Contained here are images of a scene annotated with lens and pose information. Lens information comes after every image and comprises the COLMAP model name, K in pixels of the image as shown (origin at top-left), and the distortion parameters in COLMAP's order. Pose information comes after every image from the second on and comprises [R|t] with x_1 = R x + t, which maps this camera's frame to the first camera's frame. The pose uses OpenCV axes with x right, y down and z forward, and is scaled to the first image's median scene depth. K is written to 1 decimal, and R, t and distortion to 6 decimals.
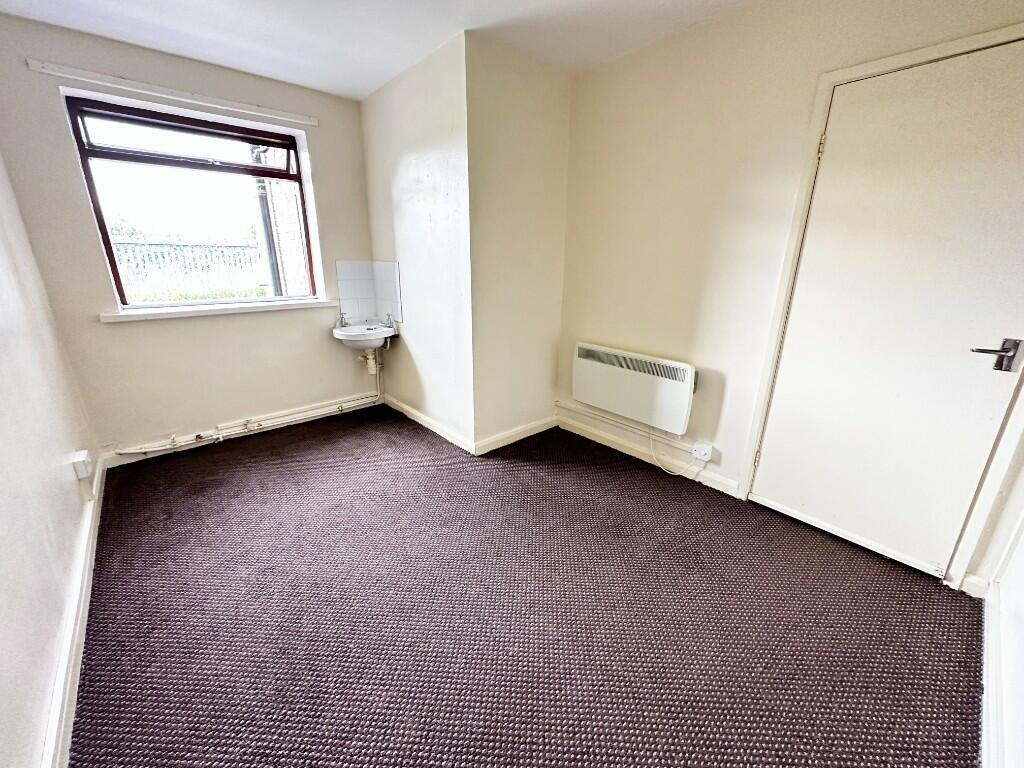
lens RADIAL K [[408.7, 0, 510.8], [0, 408.7, 384.8], [0, 0, 1]] dist [-0.002118, -0.000159]
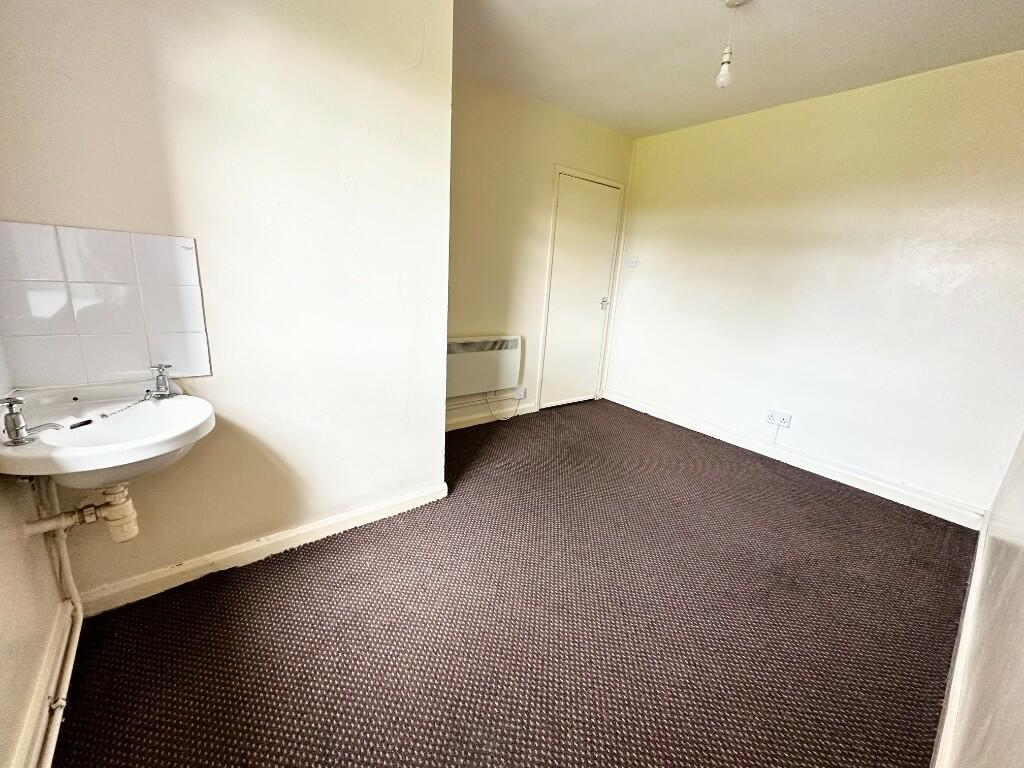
lens RADIAL K [[408.7, 0, 511.1], [0, 408.7, 380.5], [0, 0, 1]] dist [-0.002118, -0.000159]
pose [[0.041490, -0.258661, 0.965077, -0.803988], [0.233136, 0.941752, 0.242387, -0.209213], [-0.971559, 0.214937, 0.099376, 0.748472]]
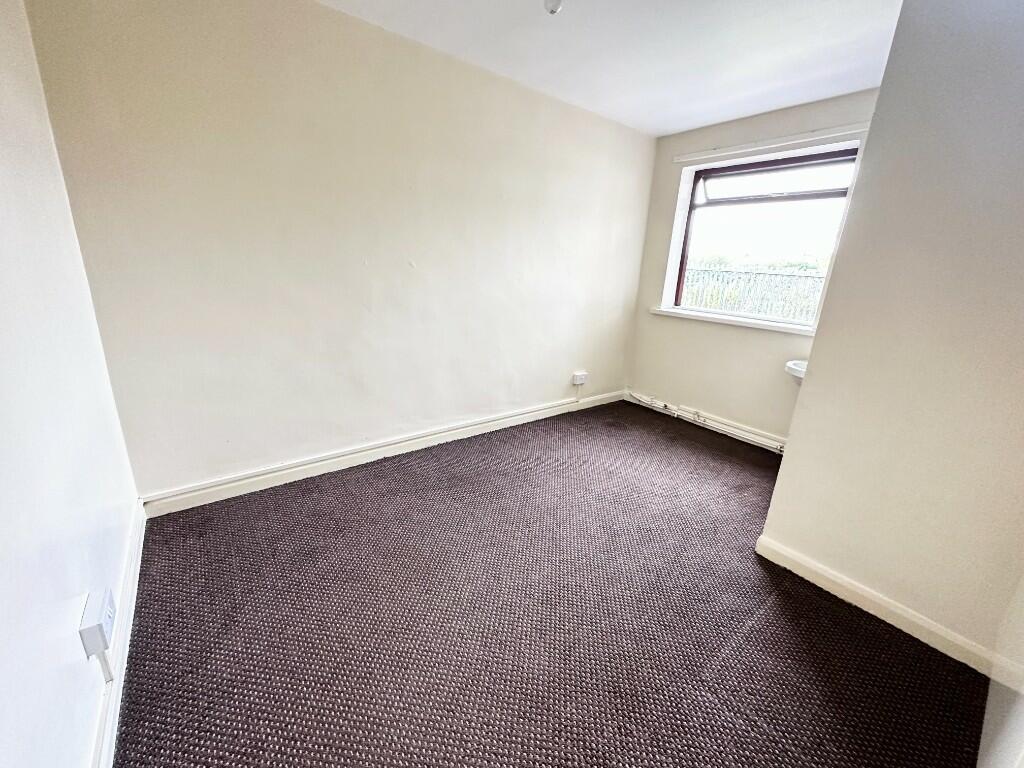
lens RADIAL K [[408.7, 0, 512.9], [0, 408.7, 384.9], [0, 0, 1]] dist [-0.002118, -0.000159]
pose [[-0.069371, 0.271216, -0.960015, 0.564201], [-0.350058, 0.894523, 0.278009, -0.139337], [0.934156, 0.355347, 0.032887, 0.488958]]
